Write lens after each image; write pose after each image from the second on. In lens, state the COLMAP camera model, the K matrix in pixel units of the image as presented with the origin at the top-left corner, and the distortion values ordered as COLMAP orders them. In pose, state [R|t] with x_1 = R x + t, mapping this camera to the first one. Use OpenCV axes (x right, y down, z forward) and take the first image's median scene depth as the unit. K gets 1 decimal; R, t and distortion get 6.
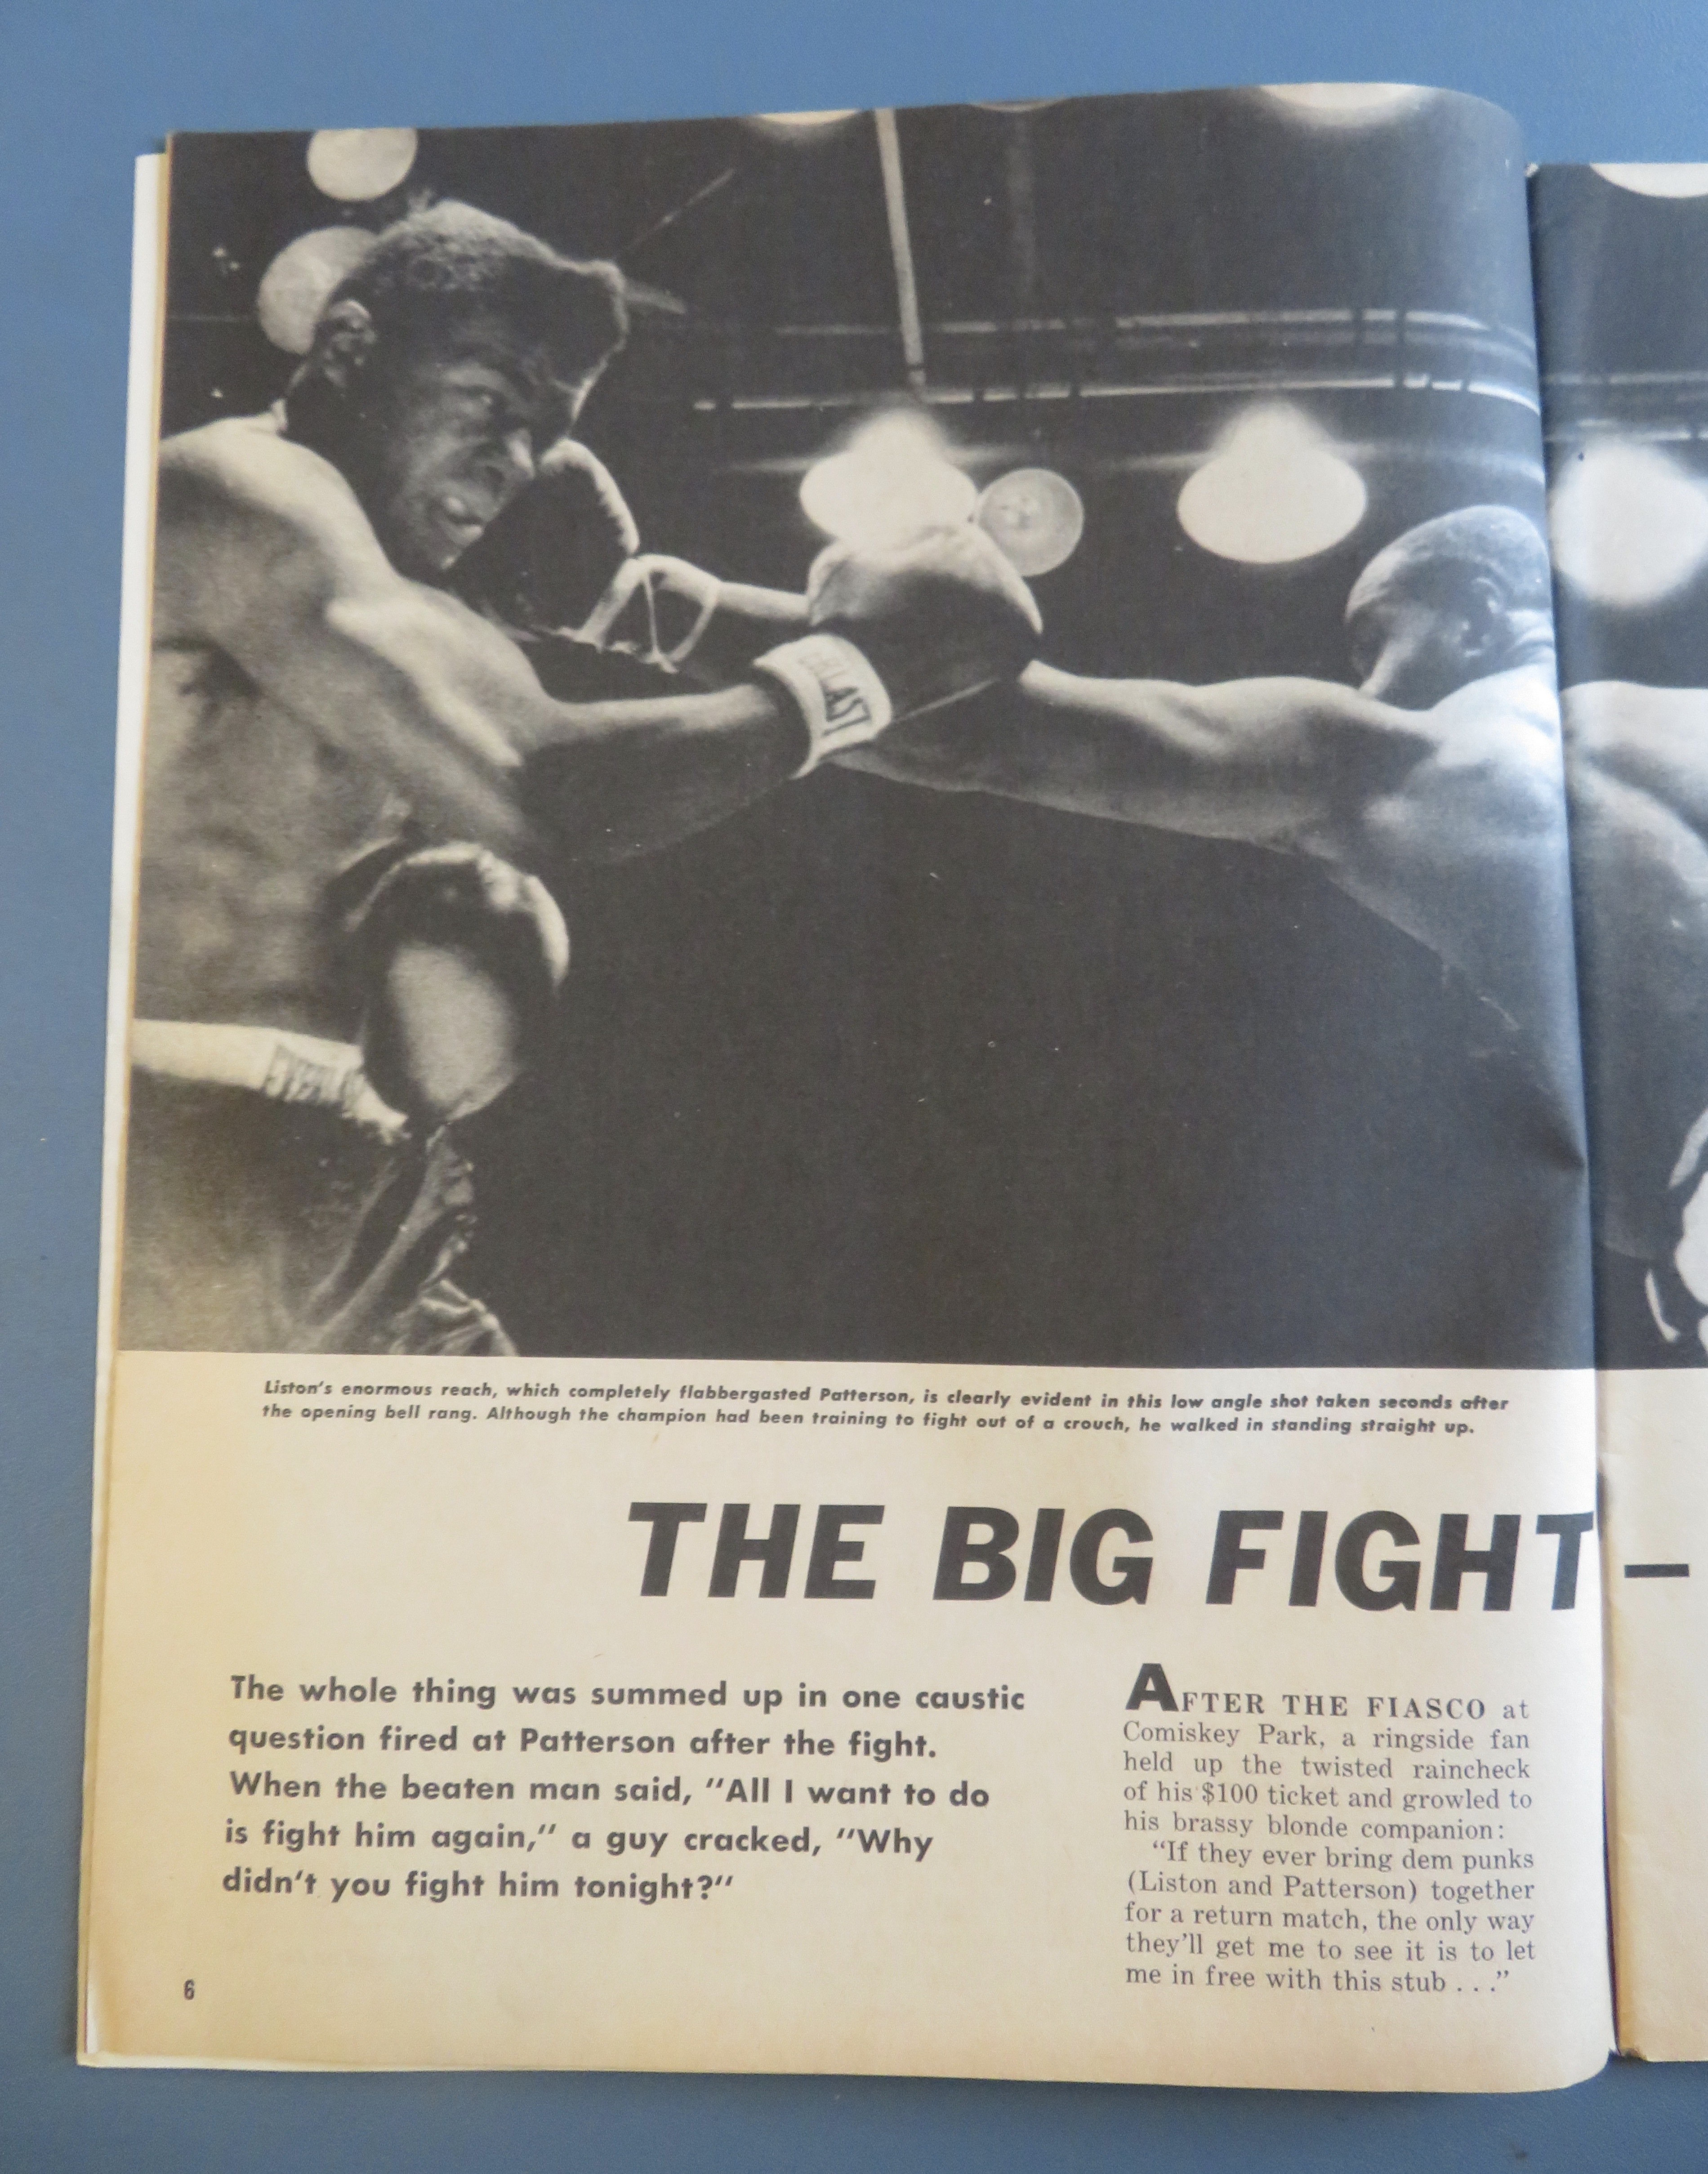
lens RADIAL K [[878.2, 0, 853.7], [0, 878.2, 1086.8], [0, 0, 1]] dist [-0.003311, -0.001254]
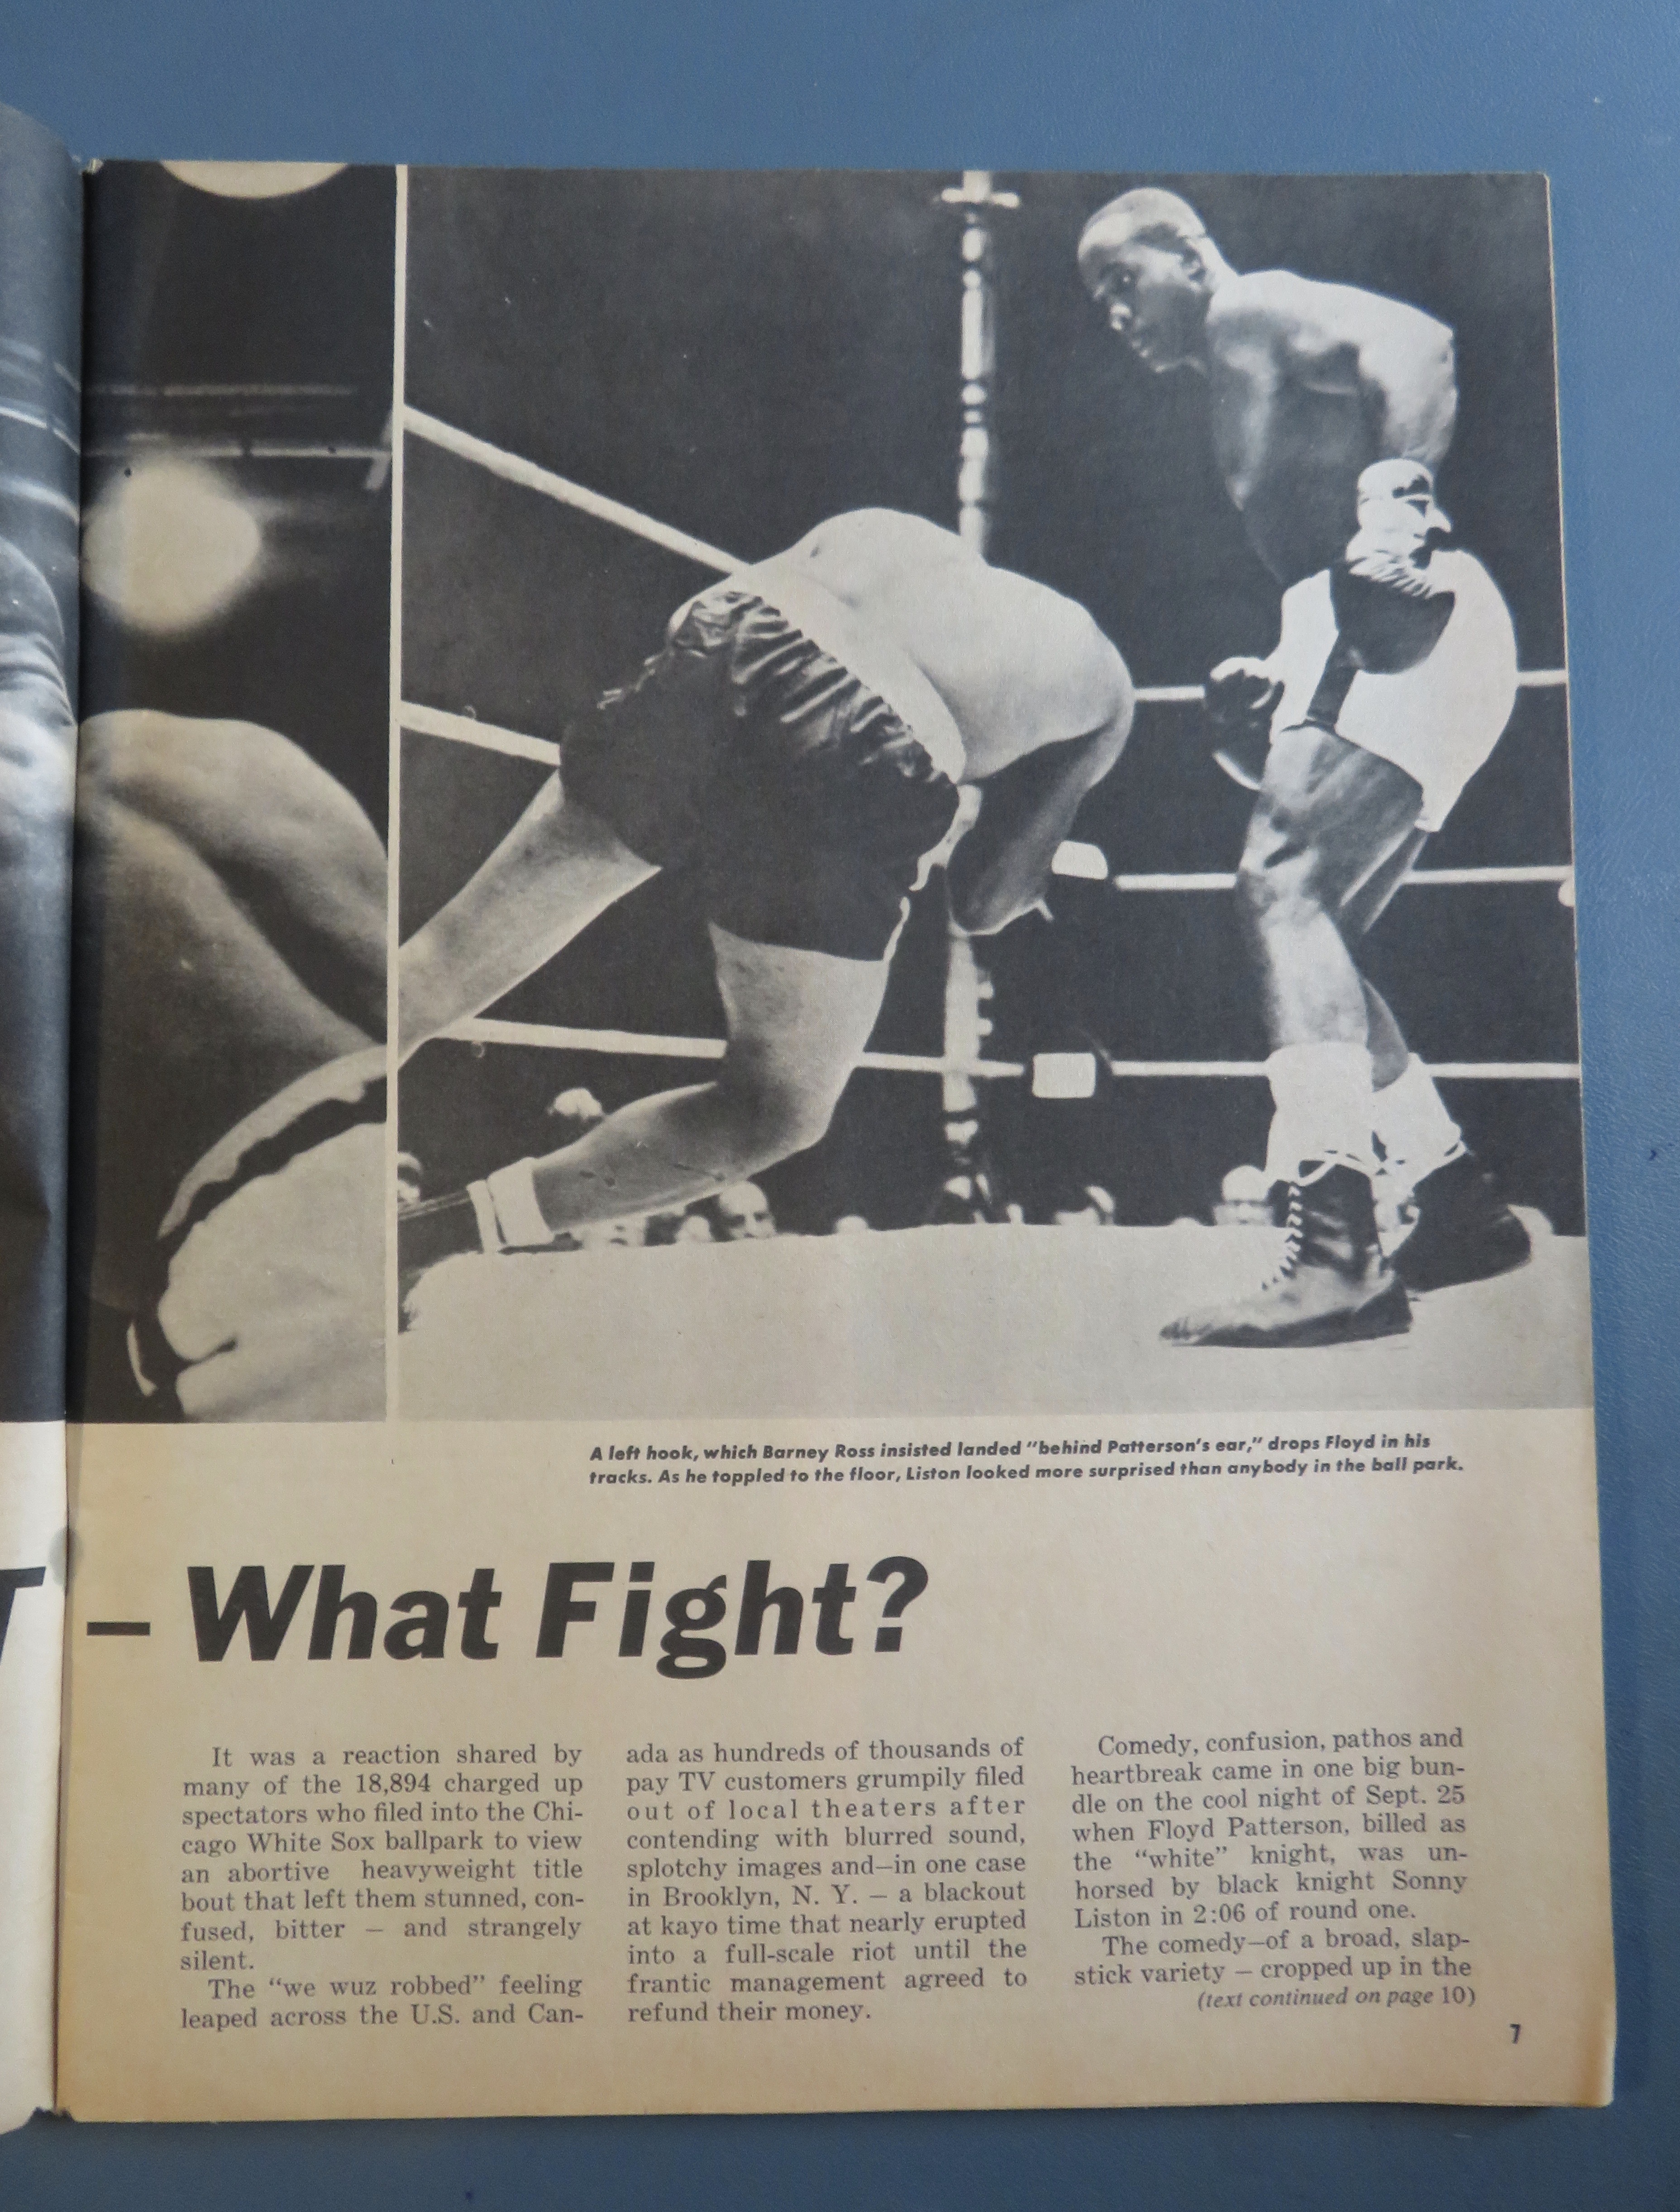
lens RADIAL K [[997.2, 0, 840.0], [0, 997.2, 1101.1], [0, 0, 1]] dist [-0.010577, 0.000859]
pose [[0.999516, 0.014592, 0.027474, 1.623403], [-0.015001, 0.999779, 0.014746, -0.062634], [-0.027253, -0.015151, 0.999514, -0.115156]]
